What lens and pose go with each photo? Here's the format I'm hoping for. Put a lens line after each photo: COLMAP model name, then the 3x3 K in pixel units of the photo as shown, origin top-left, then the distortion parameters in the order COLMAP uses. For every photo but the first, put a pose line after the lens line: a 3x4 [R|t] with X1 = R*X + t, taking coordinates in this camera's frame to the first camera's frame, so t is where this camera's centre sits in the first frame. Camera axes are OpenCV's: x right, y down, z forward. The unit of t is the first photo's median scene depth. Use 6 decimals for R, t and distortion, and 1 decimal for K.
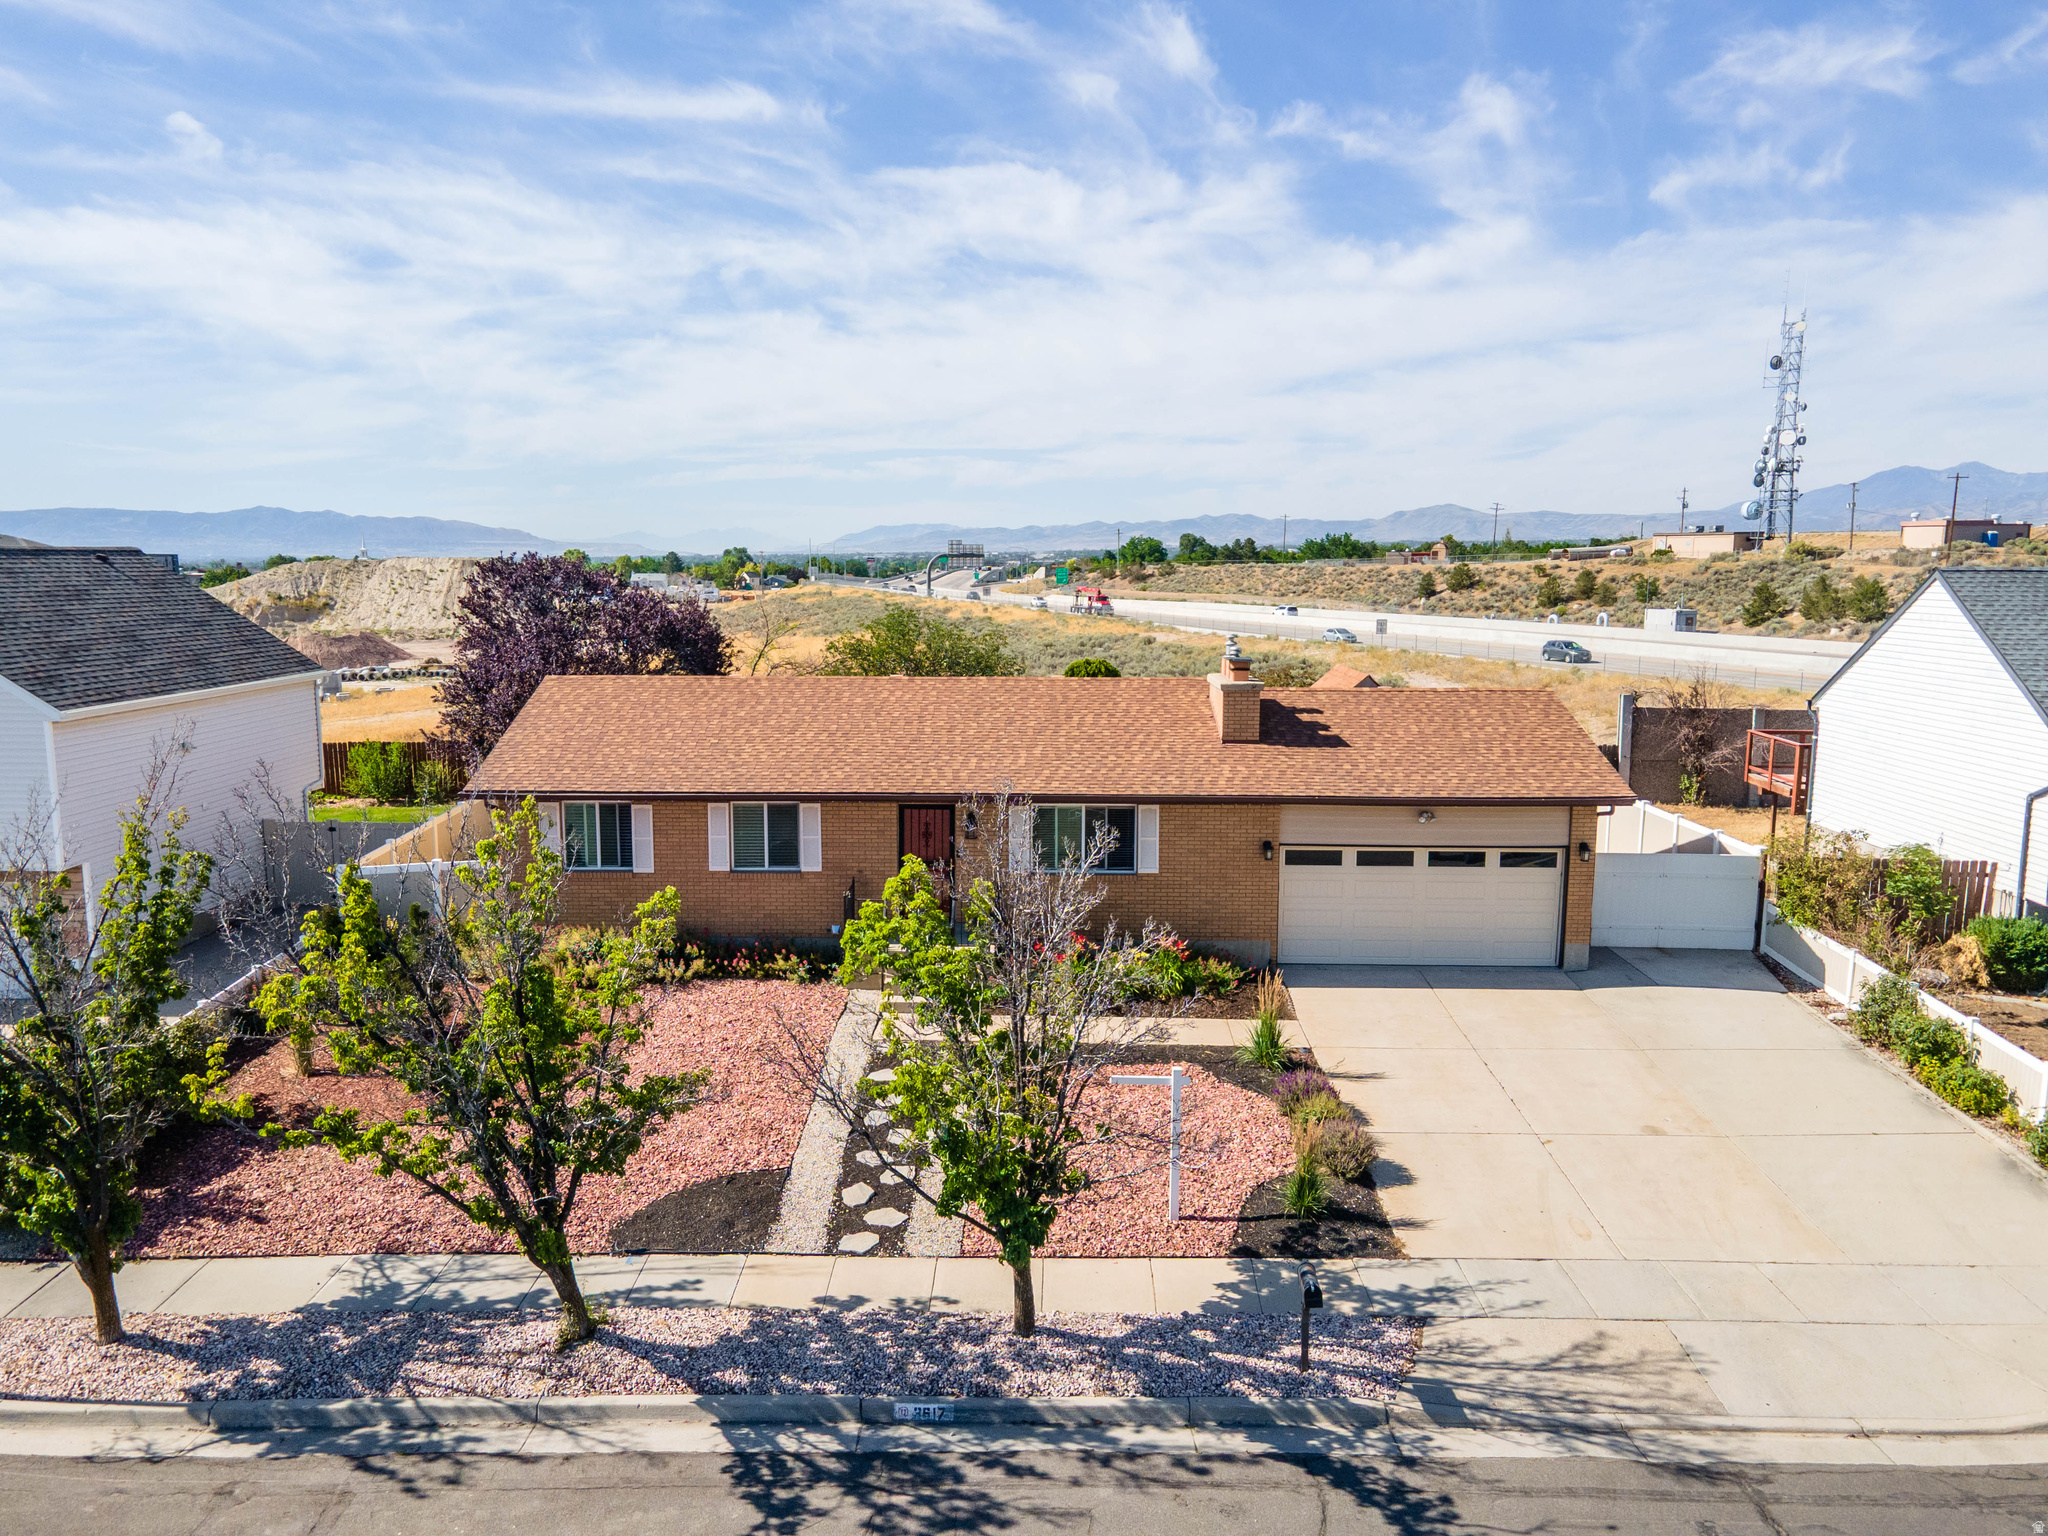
lens RADIAL K [[1502.0, 0, 996.3], [0, 1502.0, 739.5], [0, 0, 1]] dist [0.013074, 0.047643]
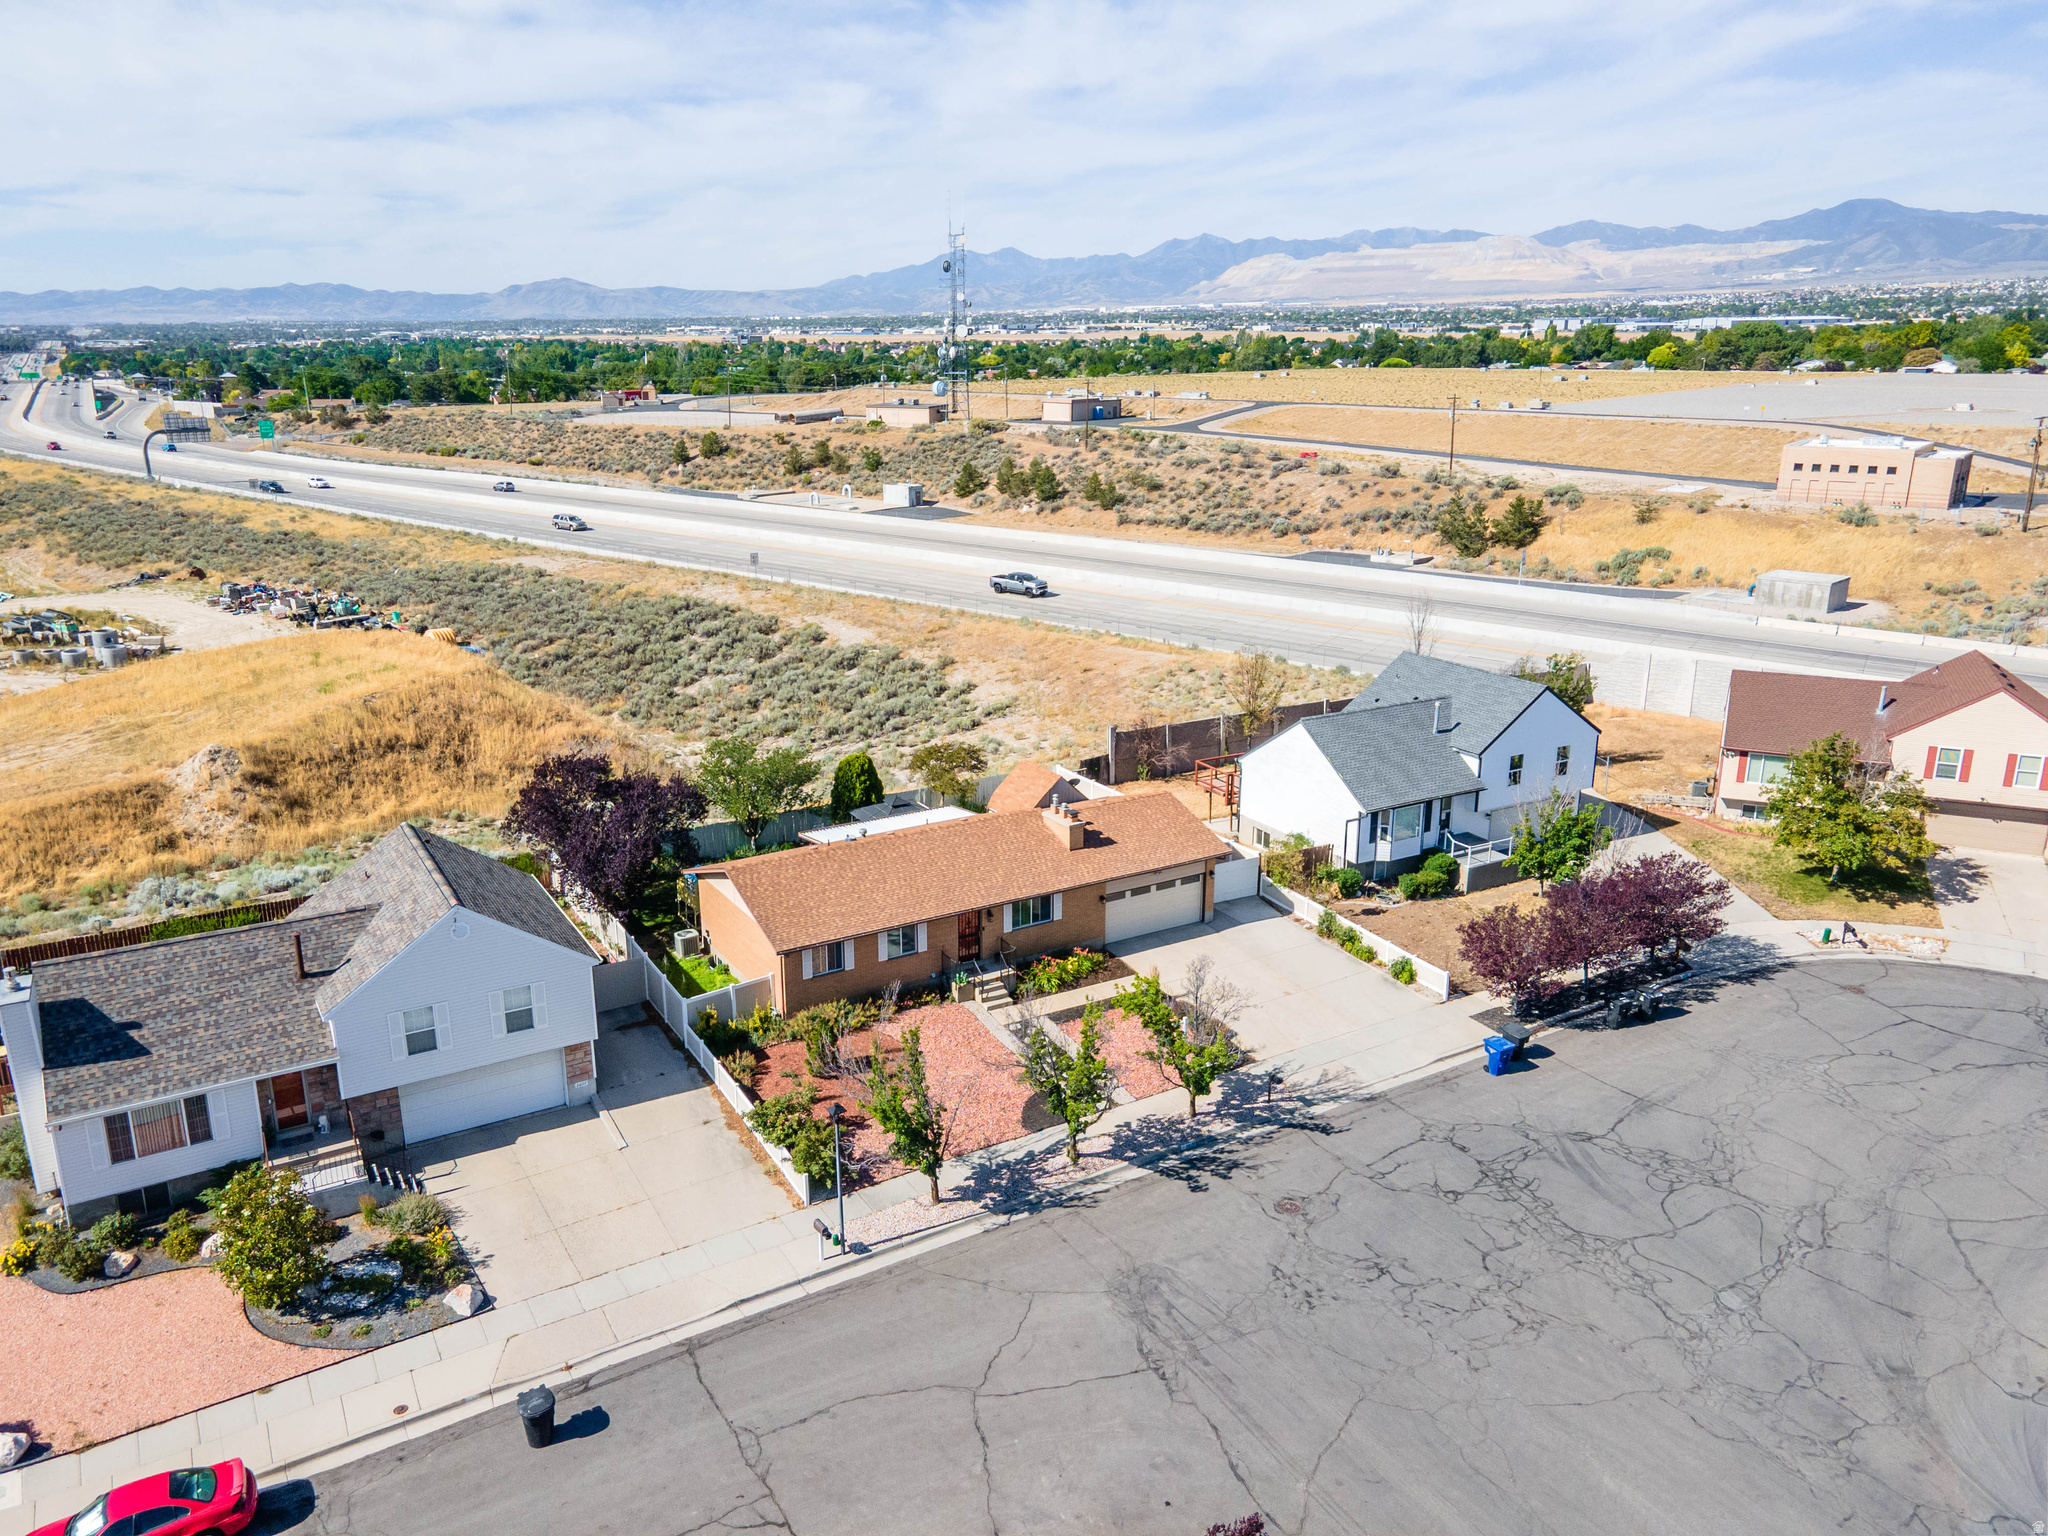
lens RADIAL K [[1502.0, 0, 996.3], [0, 1502.0, 739.5], [0, 0, 1]] dist [0.013074, 0.047643]
pose [[0.850938, -0.144128, 0.505106, -1.078126], [0.072346, 0.984613, 0.159072, -0.542907], [-0.520261, -0.098817, 0.848271, -0.817826]]
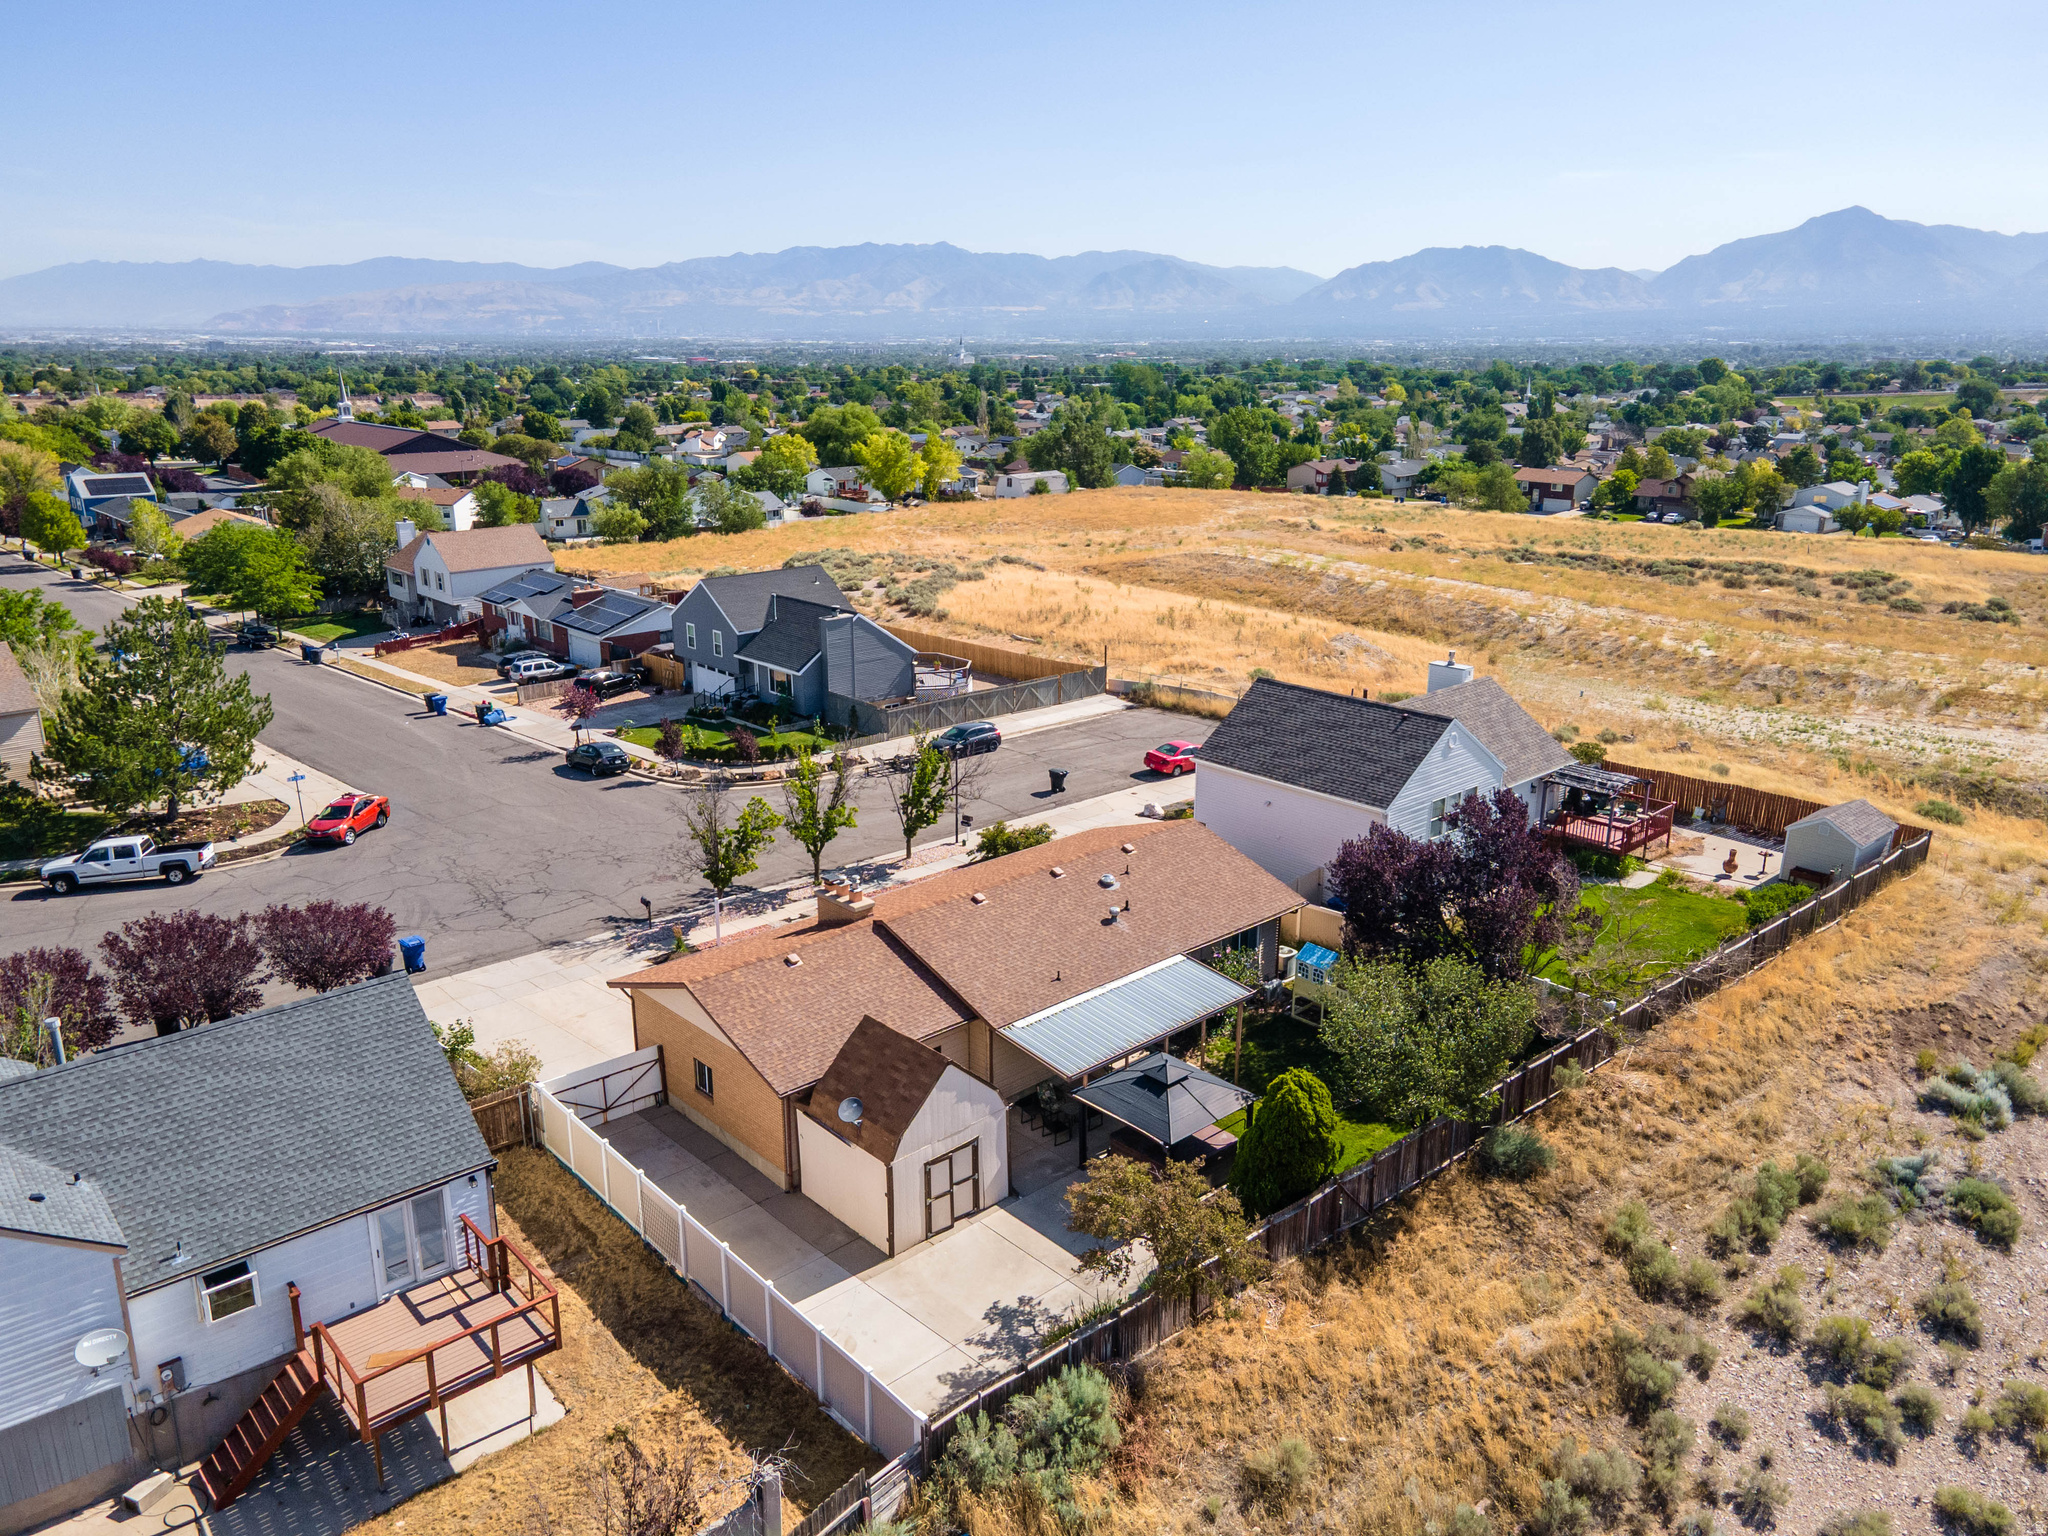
lens RADIAL K [[1499.6, 0, 1024.0], [0, 1499.6, 768.0], [0, 0, 1]] dist [0.024145, 0.027574]
pose [[-0.720480, 0.195344, -0.665394, 1.148763], [-0.088347, 0.925833, 0.367463, -0.838720], [0.687825, 0.323535, -0.649786, 2.321520]]
